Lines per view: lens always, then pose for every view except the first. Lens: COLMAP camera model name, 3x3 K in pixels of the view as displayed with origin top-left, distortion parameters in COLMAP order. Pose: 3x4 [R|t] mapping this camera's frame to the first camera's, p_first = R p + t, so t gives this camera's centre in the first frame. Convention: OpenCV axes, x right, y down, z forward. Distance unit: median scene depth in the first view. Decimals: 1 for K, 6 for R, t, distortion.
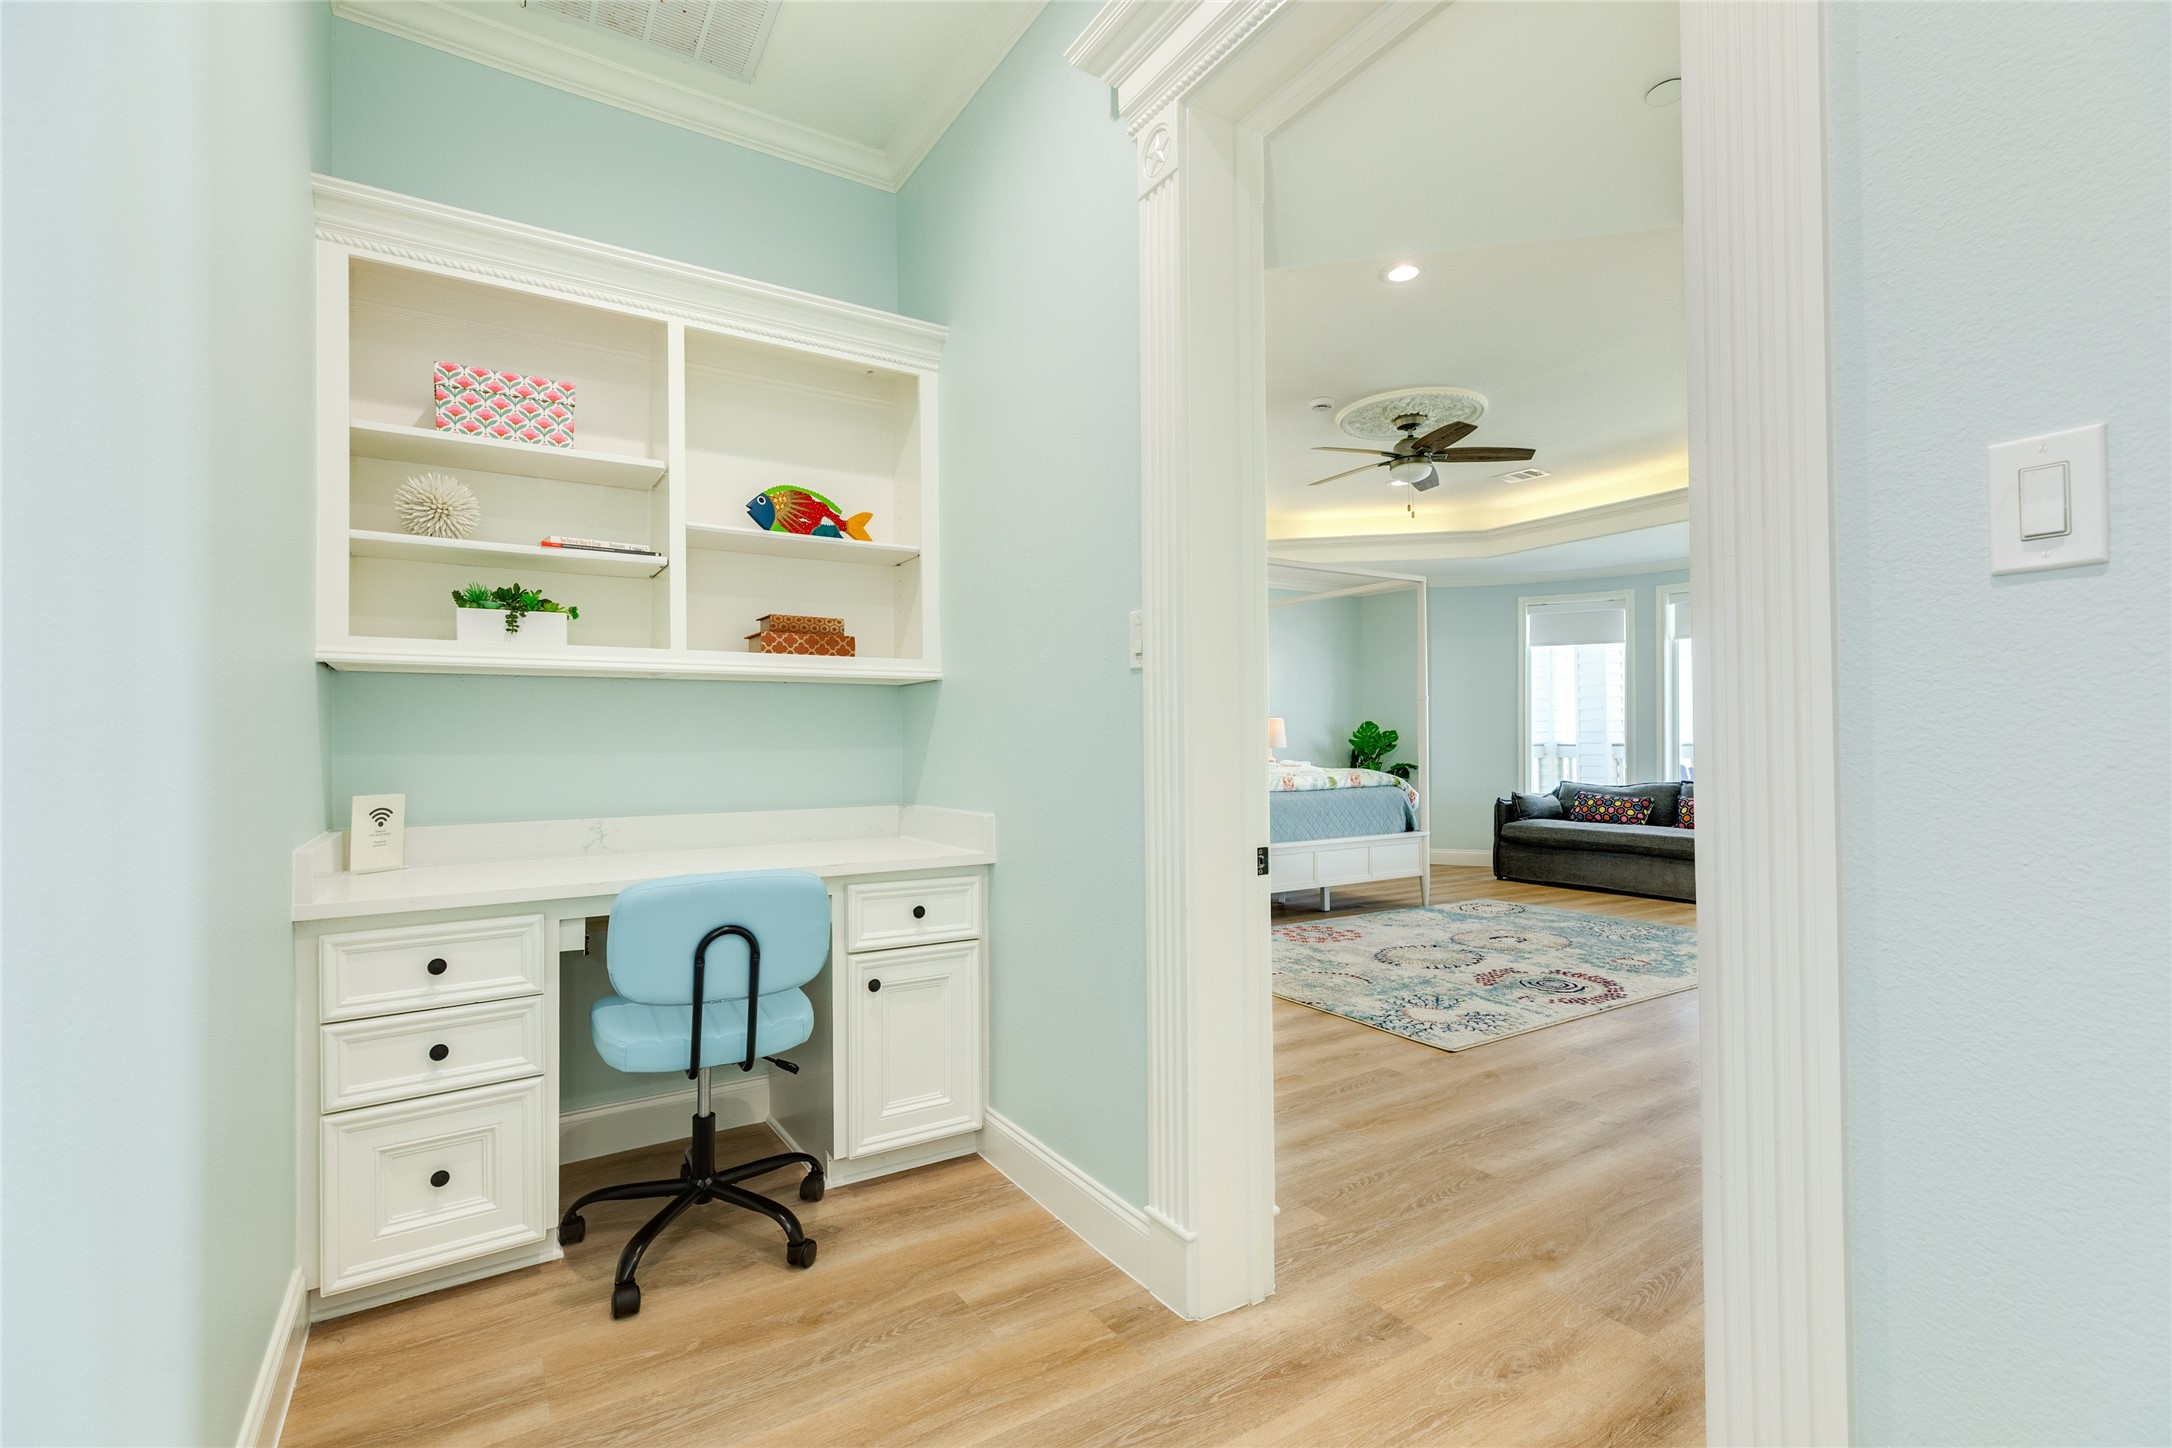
lens RADIAL K [[949.5, 0, 1073.5], [0, 949.5, 728.5], [0, 0, 1]] dist [0.001161, 0.000171]
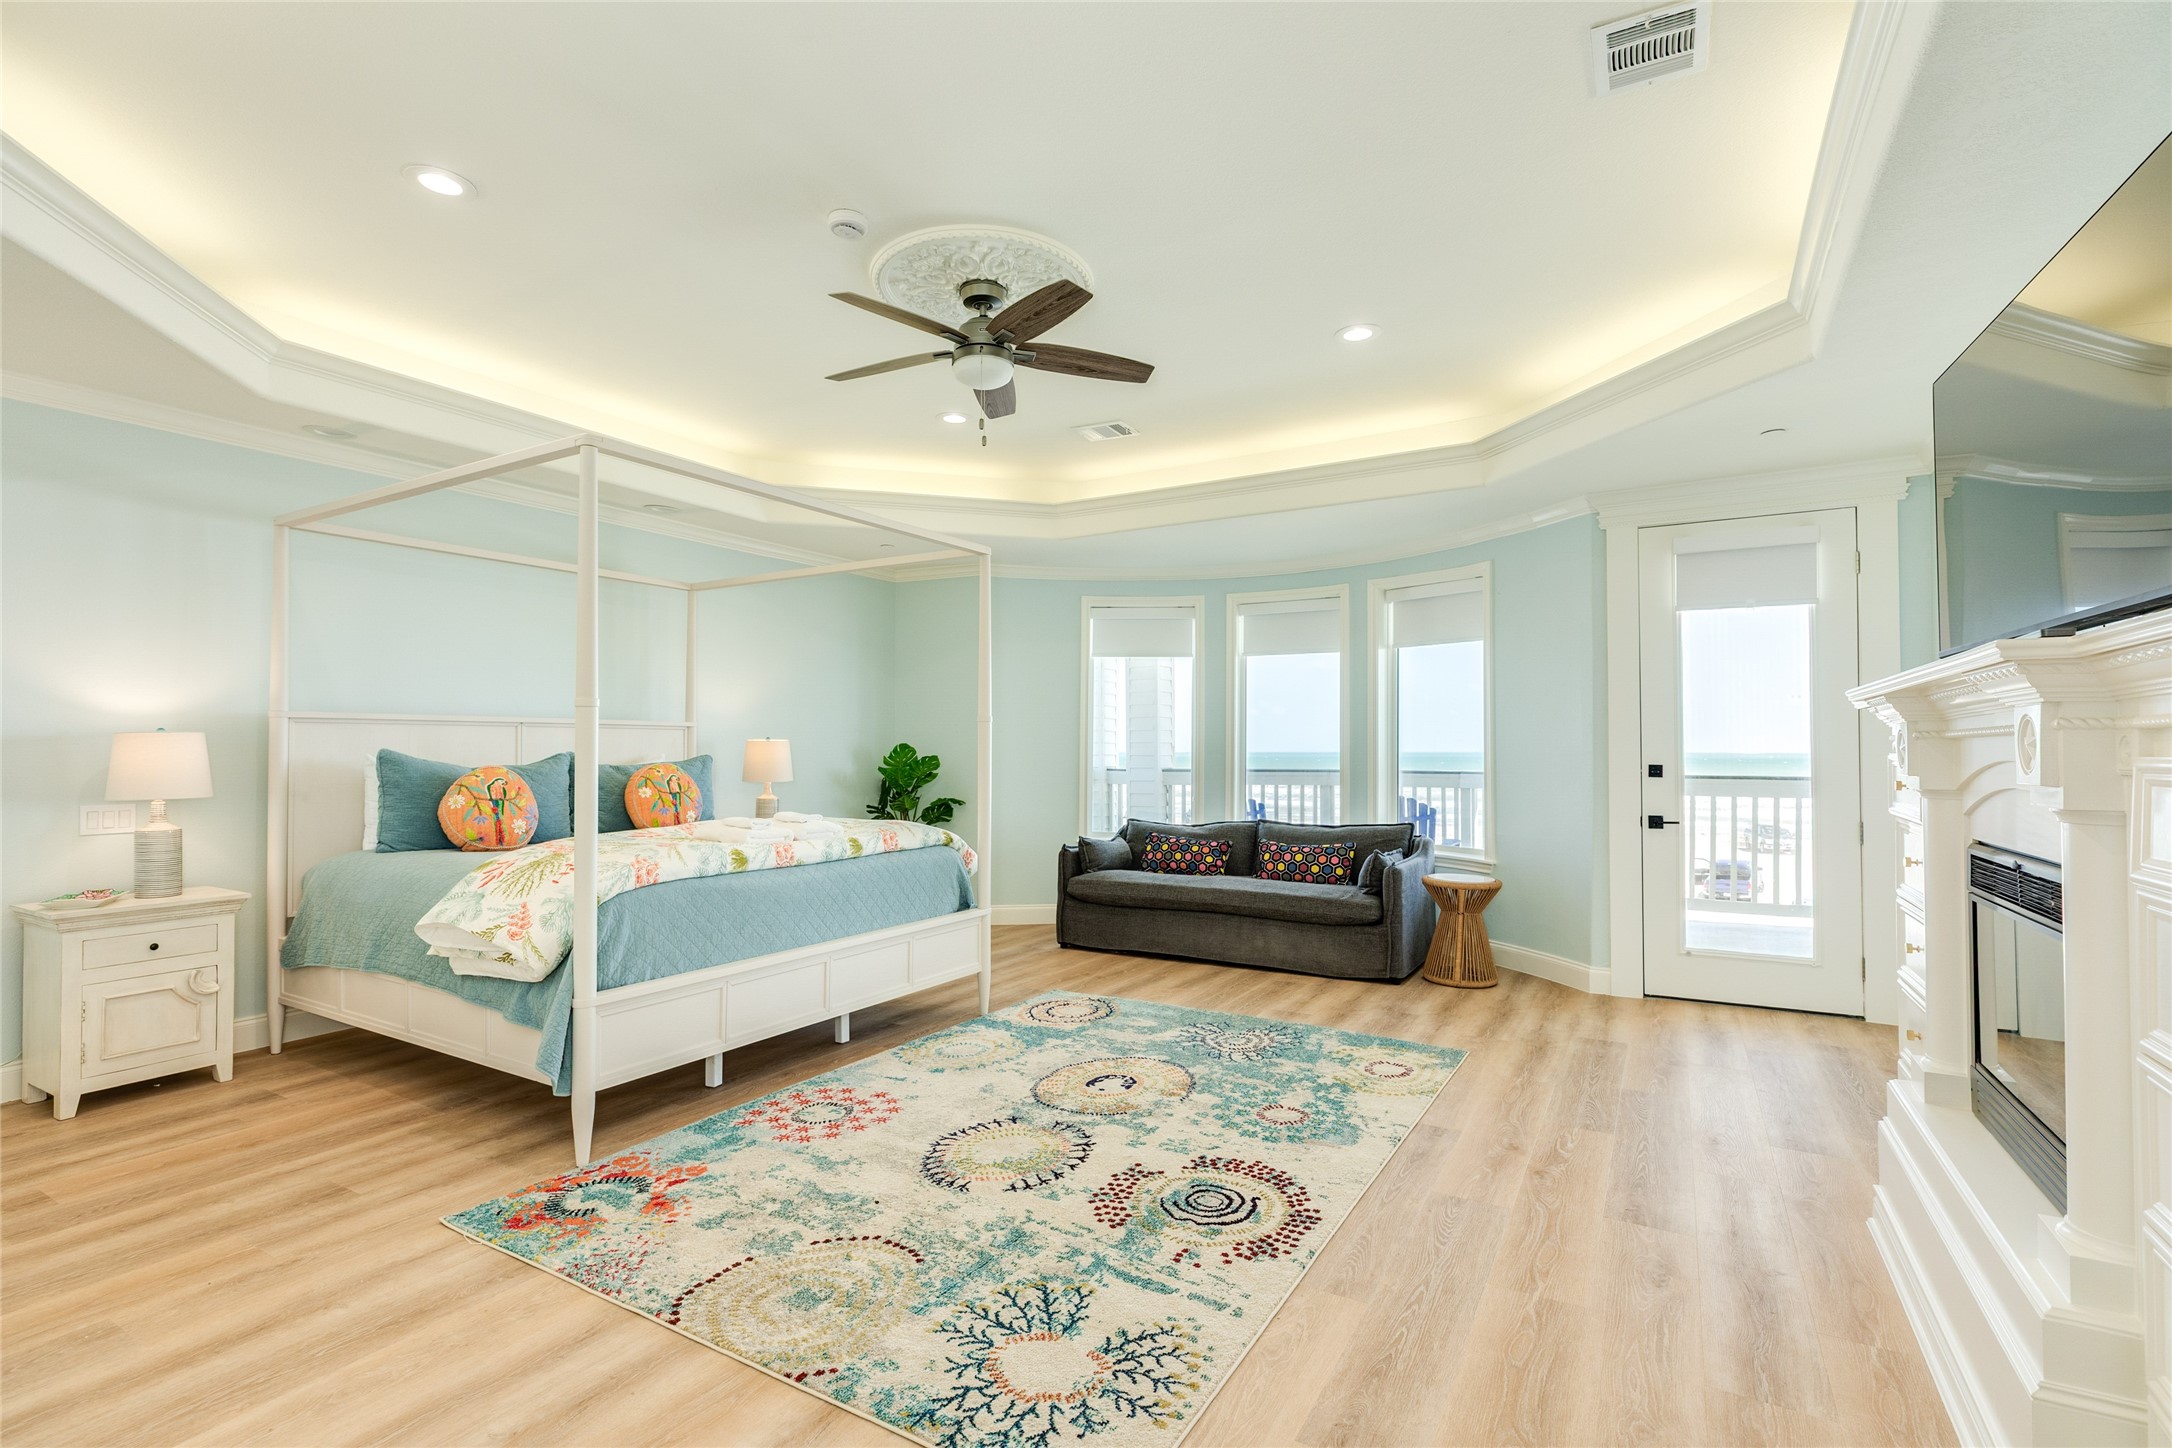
lens RADIAL K [[968.4, 0, 1085.6], [0, 968.4, 732.0], [0, 0, 1]] dist [0.003800, 0.000086]
pose [[0.877942, 0.014593, 0.478545, 0.092868], [-0.012938, 0.999893, -0.006755, -0.018581], [-0.478592, -0.000261, 0.878037, 0.344107]]
